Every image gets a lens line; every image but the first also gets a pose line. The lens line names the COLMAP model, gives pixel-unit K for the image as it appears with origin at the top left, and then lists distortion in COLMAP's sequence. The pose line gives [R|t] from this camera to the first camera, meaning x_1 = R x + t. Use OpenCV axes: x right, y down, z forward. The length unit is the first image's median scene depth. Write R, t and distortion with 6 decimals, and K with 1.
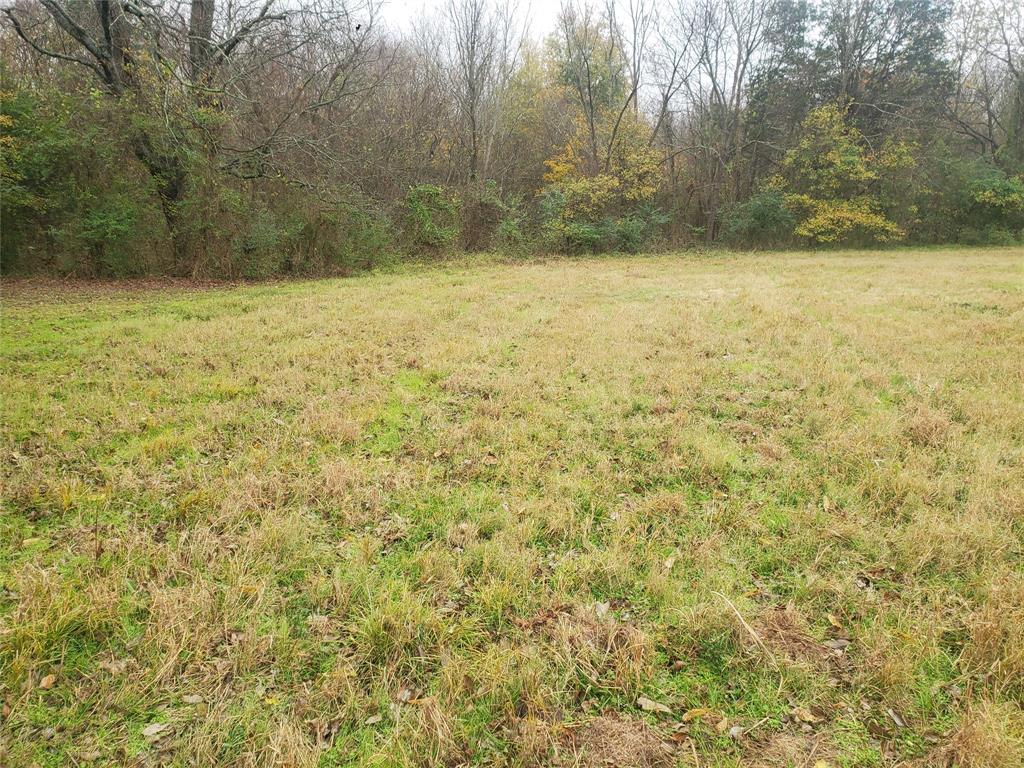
lens RADIAL K [[791.8, 0, 504.4], [0, 791.8, 386.4], [0, 0, 1]] dist [0.035074, -0.038353]
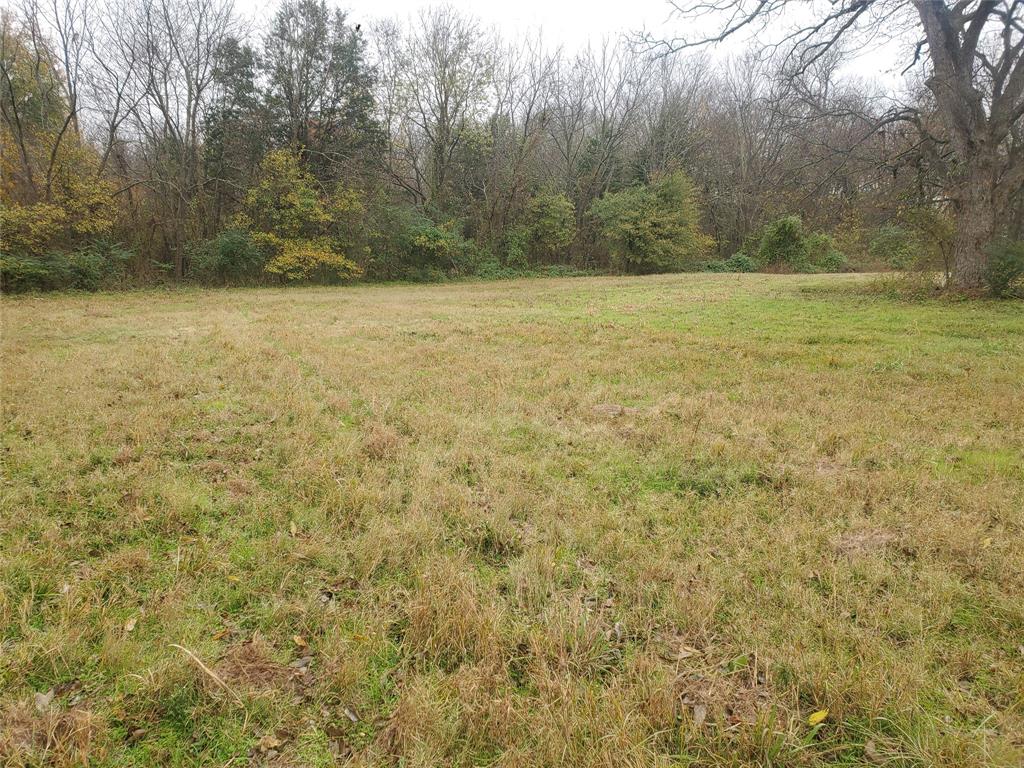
lens RADIAL K [[791.8, 0, 504.4], [0, 791.8, 386.4], [0, 0, 1]] dist [0.035074, -0.038353]
pose [[0.808831, -0.081730, 0.582334, 0.006957], [0.107792, 0.994121, -0.010193, 0.000457], [-0.578077, 0.071015, 0.812886, -0.003316]]
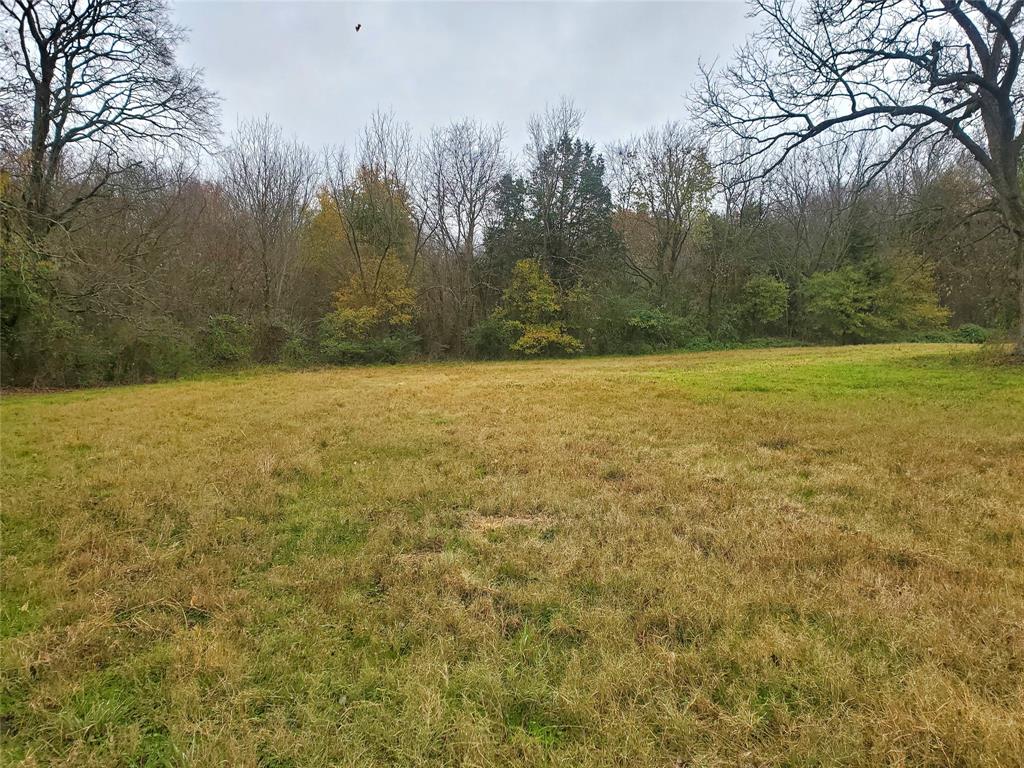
lens RADIAL K [[823.0, 0, 532.4], [0, 823.0, 386.2], [0, 0, 1]] dist [0.090564, -0.189721]
pose [[0.974486, -0.023488, 0.223215, 0.116331], [0.055297, 0.988979, -0.137342, 0.104829], [-0.217529, 0.146181, 0.965045, -0.550176]]
